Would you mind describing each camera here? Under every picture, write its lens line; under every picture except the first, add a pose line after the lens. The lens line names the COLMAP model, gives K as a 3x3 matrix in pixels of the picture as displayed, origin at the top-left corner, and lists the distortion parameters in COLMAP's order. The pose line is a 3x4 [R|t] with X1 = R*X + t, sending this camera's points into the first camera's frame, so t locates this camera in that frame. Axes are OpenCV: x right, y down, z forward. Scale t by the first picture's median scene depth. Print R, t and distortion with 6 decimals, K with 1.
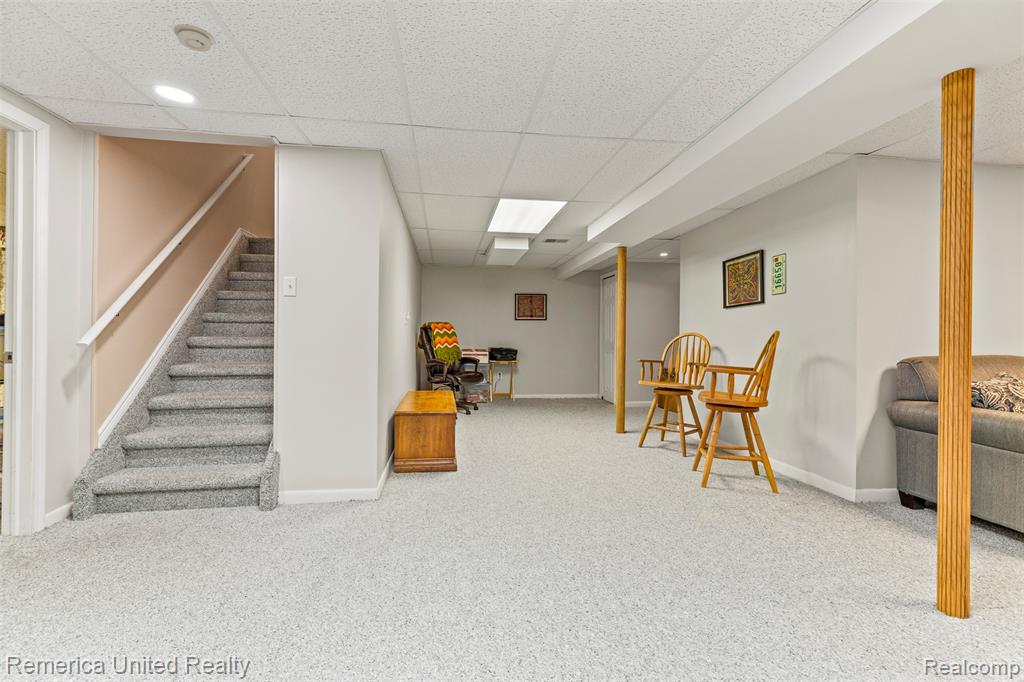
lens RADIAL K [[460.5, 0, 512.1], [0, 460.5, 338.3], [0, 0, 1]] dist [-0.000718, 0.000019]
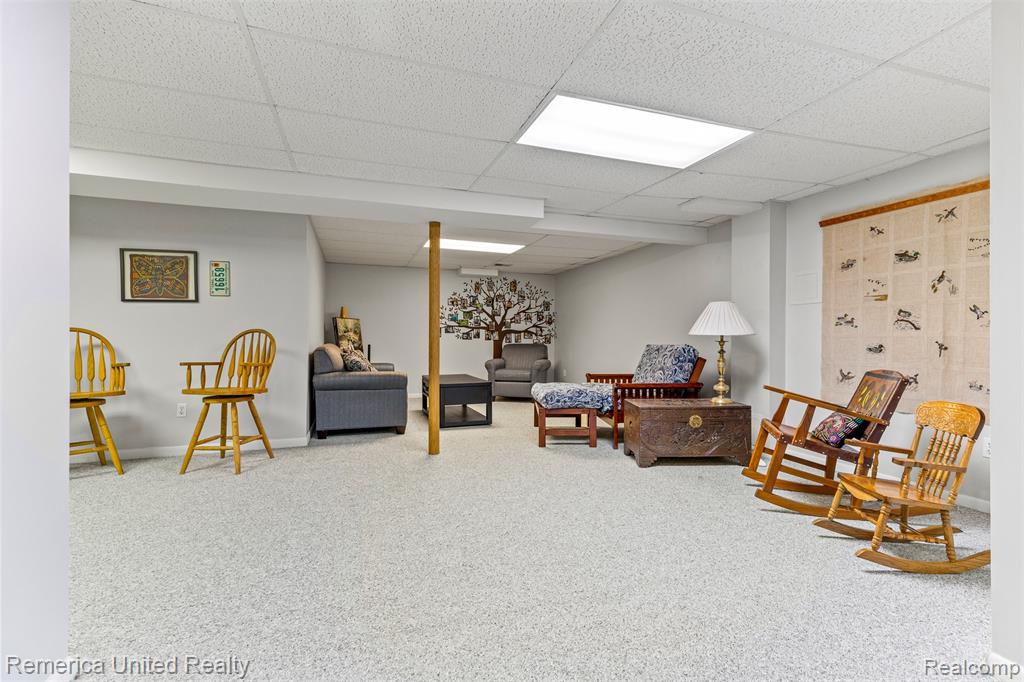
lens RADIAL K [[460.5, 0, 517.8], [0, 460.5, 339.1], [0, 0, 1]] dist [-0.000718, 0.000019]
pose [[-0.195313, -0.013242, 0.980652, -0.665389], [-0.000796, 0.999911, 0.013344, -0.005930], [-0.980741, 0.001826, -0.195306, 0.500789]]
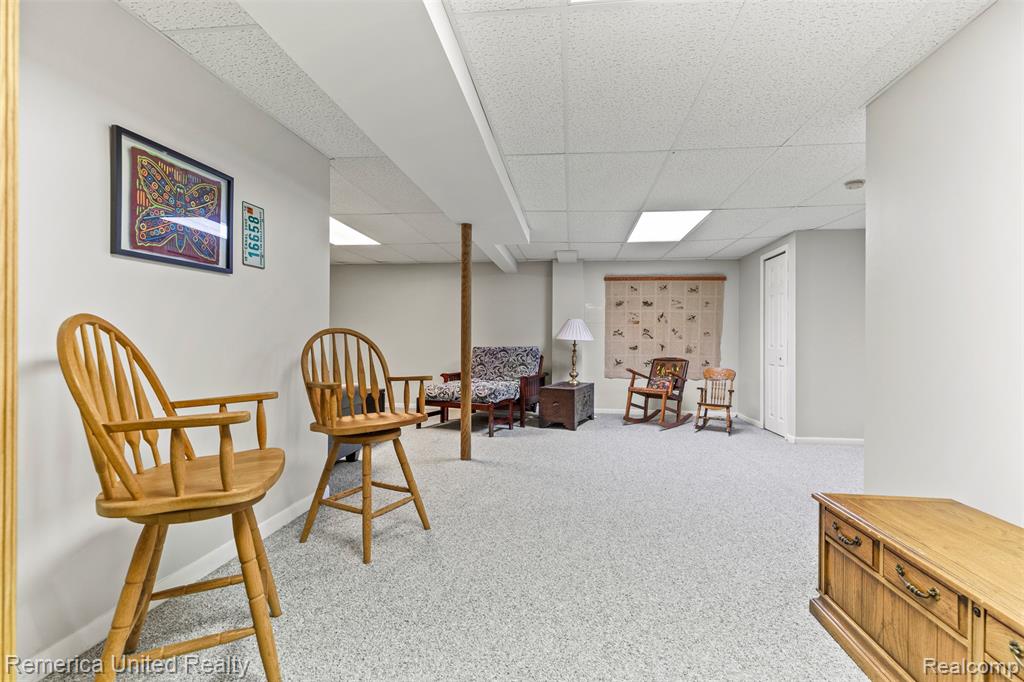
lens RADIAL K [[460.5, 0, 514.3], [0, 460.5, 341.2], [0, 0, 1]] dist [-0.000718, 0.000019]
pose [[-0.963646, -0.018817, 0.266520, 0.059811], [-0.017968, 0.999823, 0.005626, -0.003288], [-0.266579, 0.000632, -0.963813, 1.504340]]
